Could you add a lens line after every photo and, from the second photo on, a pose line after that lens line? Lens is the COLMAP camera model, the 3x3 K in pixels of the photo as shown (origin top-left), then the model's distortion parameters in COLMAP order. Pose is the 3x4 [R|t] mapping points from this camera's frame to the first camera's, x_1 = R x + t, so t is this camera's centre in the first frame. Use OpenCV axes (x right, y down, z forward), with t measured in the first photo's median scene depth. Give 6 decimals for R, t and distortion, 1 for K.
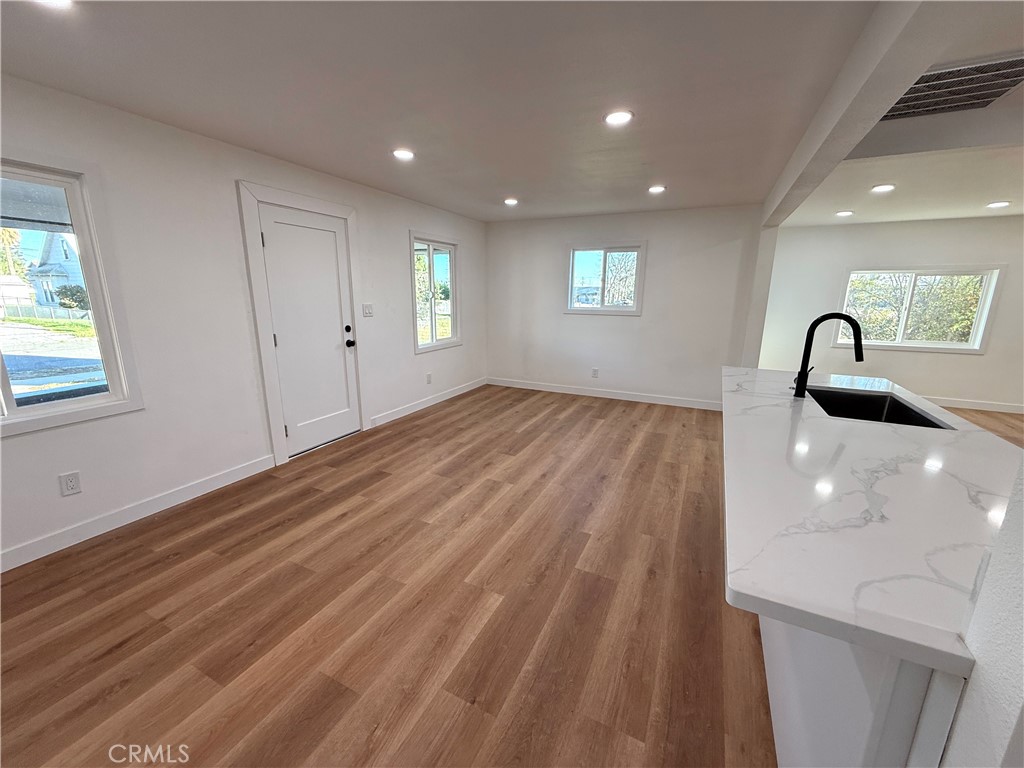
lens RADIAL K [[410.9, 0, 510.4], [0, 410.9, 383.8], [0, 0, 1]] dist [-0.000992, 0.000287]
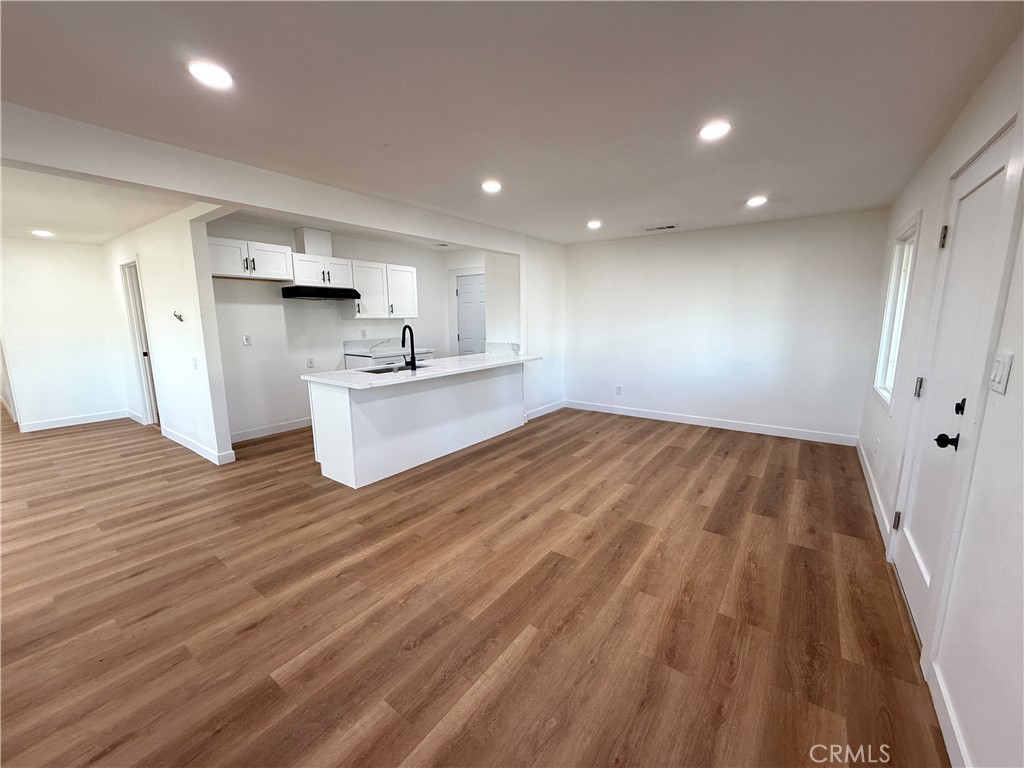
lens RADIAL K [[410.9, 0, 510.4], [0, 410.9, 383.8], [0, 0, 1]] dist [-0.000992, 0.000287]
pose [[-0.983851, -0.030391, 0.176391, -0.036660], [0.038413, 0.926667, 0.373915, -0.359991], [-0.174819, 0.374652, -0.910535, 1.608390]]
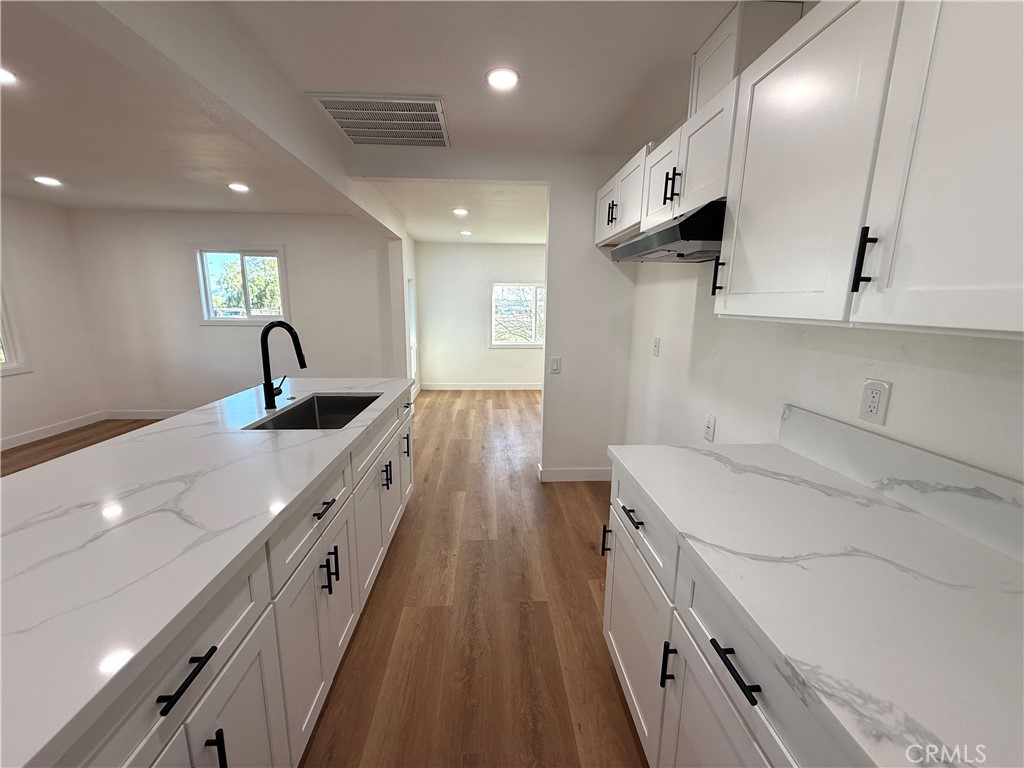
lens RADIAL K [[410.9, 0, 510.4], [0, 410.9, 383.8], [0, 0, 1]] dist [-0.000992, 0.000287]
pose [[0.871584, -0.098254, 0.480299, 0.447008], [0.107149, 0.994203, 0.008943, 0.016100], [-0.478393, 0.043669, 0.877059, -0.074478]]
